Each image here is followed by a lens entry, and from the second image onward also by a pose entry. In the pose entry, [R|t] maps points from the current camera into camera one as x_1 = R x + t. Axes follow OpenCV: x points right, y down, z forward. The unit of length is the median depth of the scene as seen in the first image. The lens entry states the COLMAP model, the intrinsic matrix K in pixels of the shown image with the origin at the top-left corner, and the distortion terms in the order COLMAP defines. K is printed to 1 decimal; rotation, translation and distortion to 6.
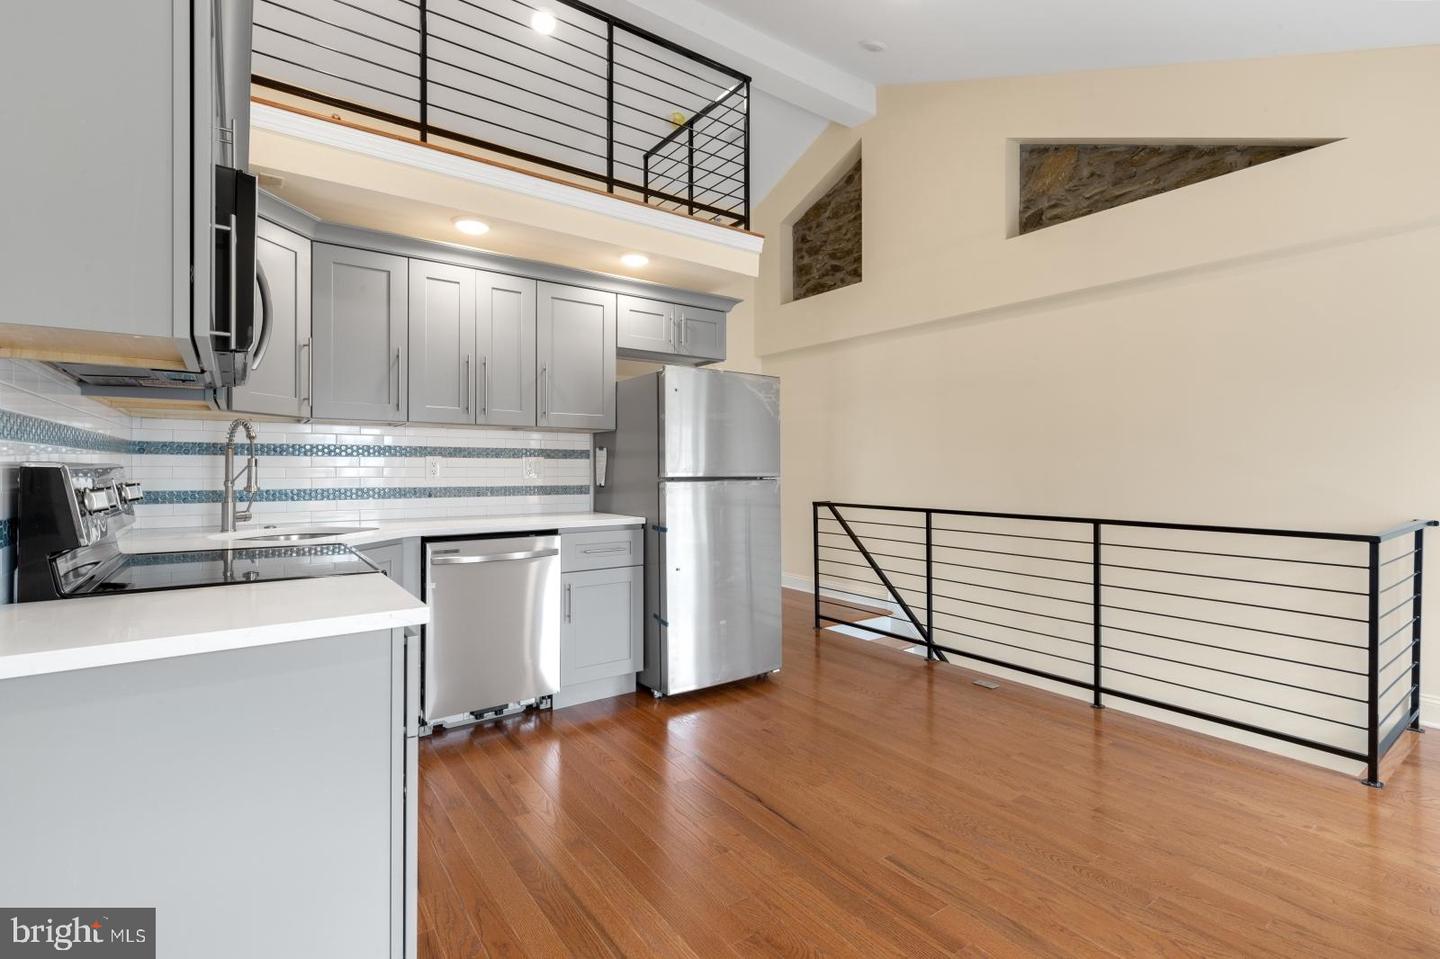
lens RADIAL K [[659.8, 0, 714.6], [0, 659.8, 486.5], [0, 0, 1]] dist [0.001106, -0.000309]
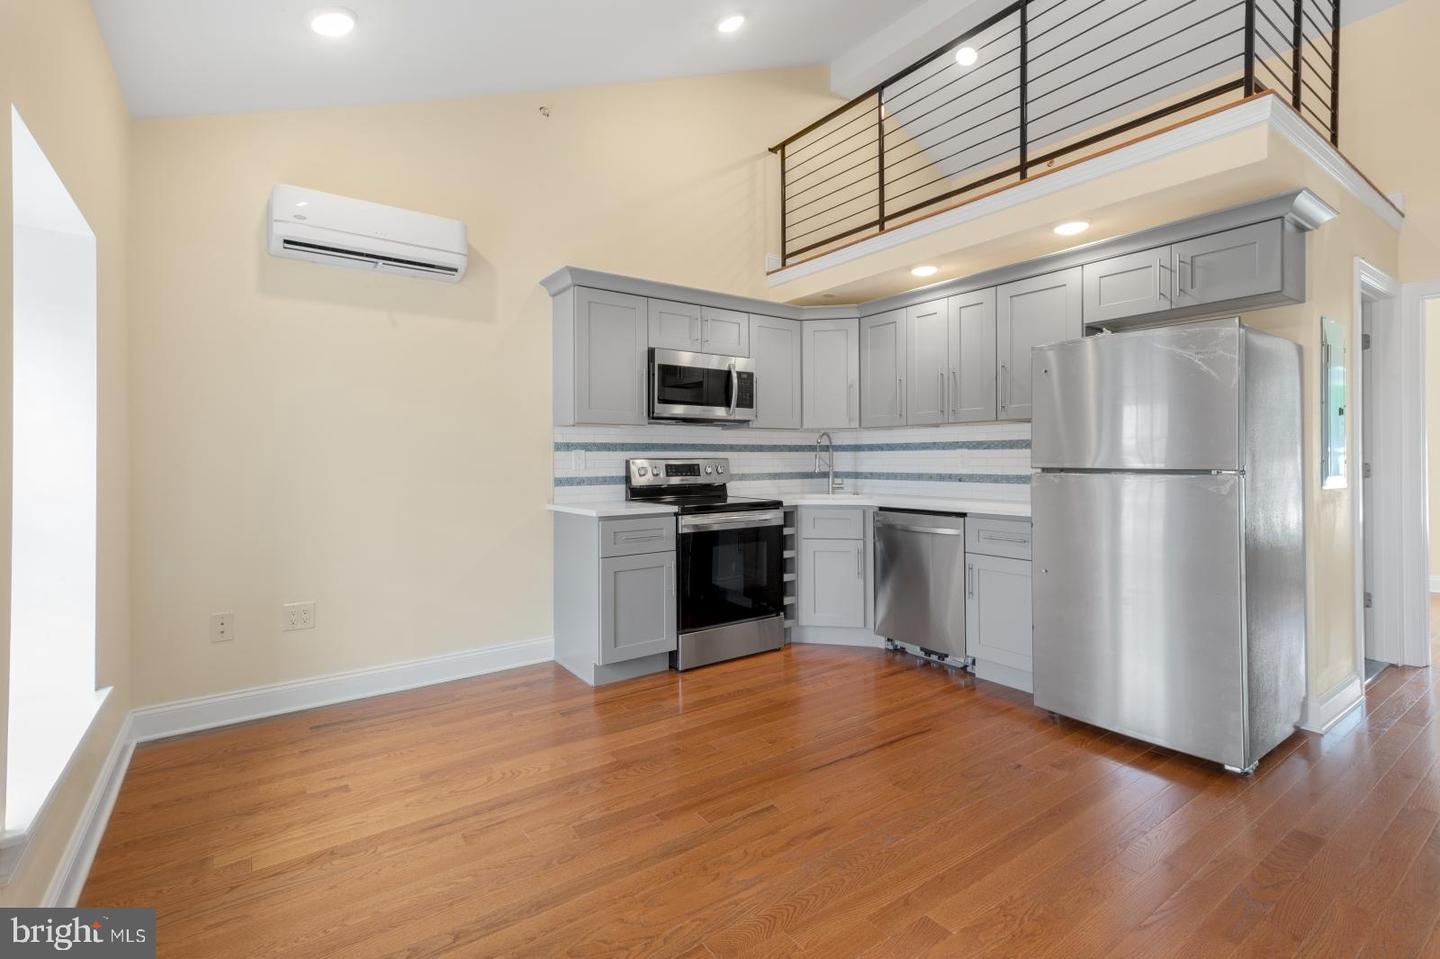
lens RADIAL K [[659.8, 0, 714.6], [0, 659.8, 486.5], [0, 0, 1]] dist [0.001106, -0.000309]
pose [[-0.008469, 0.041064, -0.999121, 0.930047], [-0.021035, 0.998928, 0.041234, -0.018719], [0.999743, 0.021366, -0.007596, 0.609412]]
